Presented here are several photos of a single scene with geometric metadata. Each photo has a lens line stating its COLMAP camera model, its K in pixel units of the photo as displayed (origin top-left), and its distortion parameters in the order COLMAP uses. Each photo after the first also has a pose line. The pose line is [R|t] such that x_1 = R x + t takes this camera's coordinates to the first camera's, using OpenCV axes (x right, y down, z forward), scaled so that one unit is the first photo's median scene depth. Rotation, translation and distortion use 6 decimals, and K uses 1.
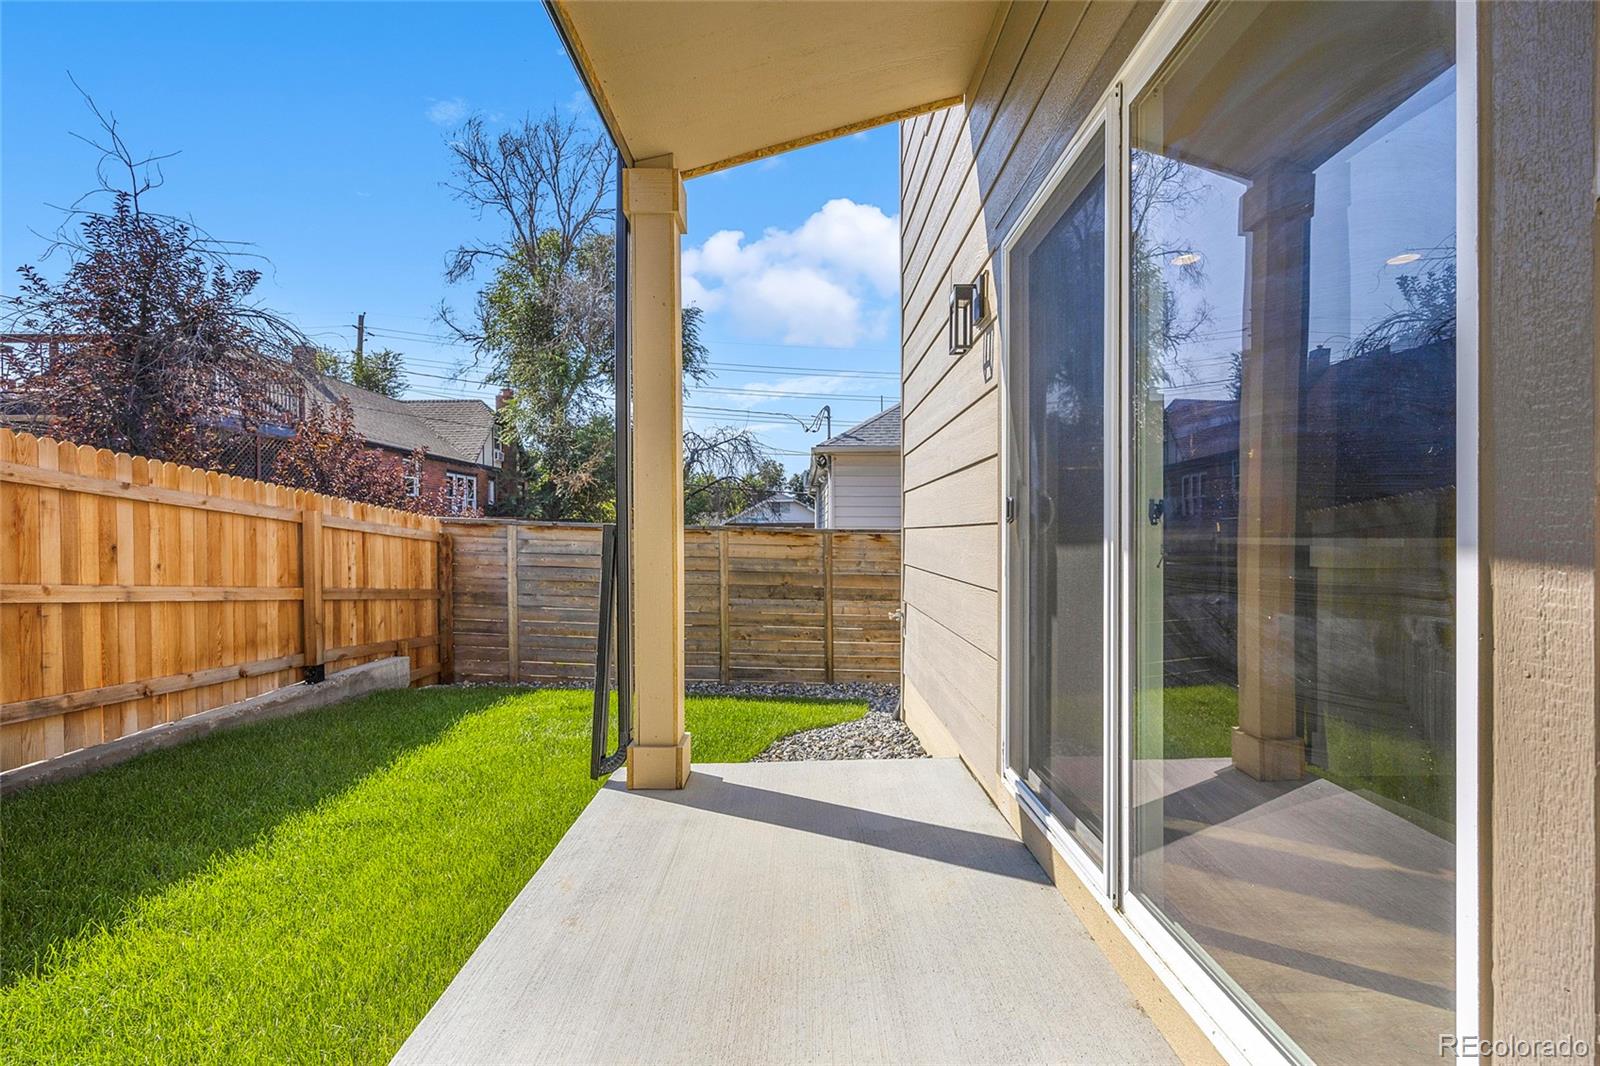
lens RADIAL K [[704.9, 0, 803.2], [0, 704.9, 537.6], [0, 0, 1]] dist [0.001512, 0.000617]
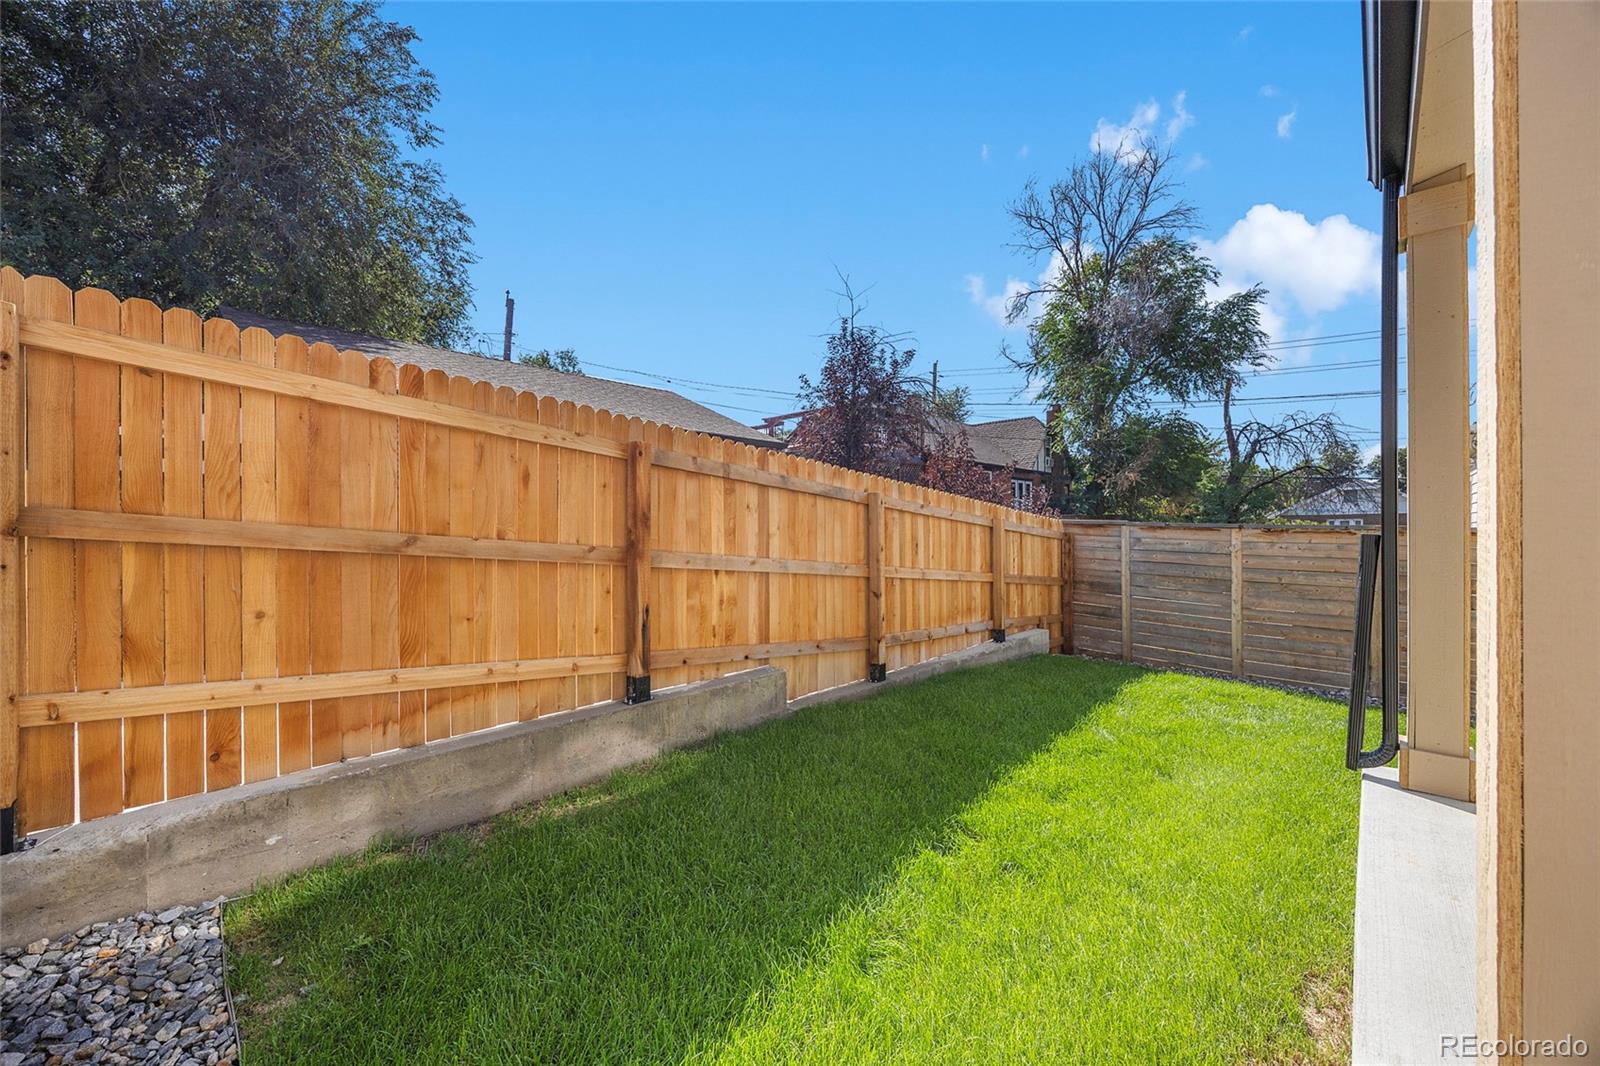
lens RADIAL K [[617.3, 0, 798.9], [0, 617.3, 529.9], [0, 0, 1]] dist [0.001835, 0.000139]
pose [[0.723016, -0.000679, -0.690831, -0.076228], [-0.000631, 0.999998, -0.001644, -0.006650], [0.690831, 0.001625, 0.723014, -0.081467]]
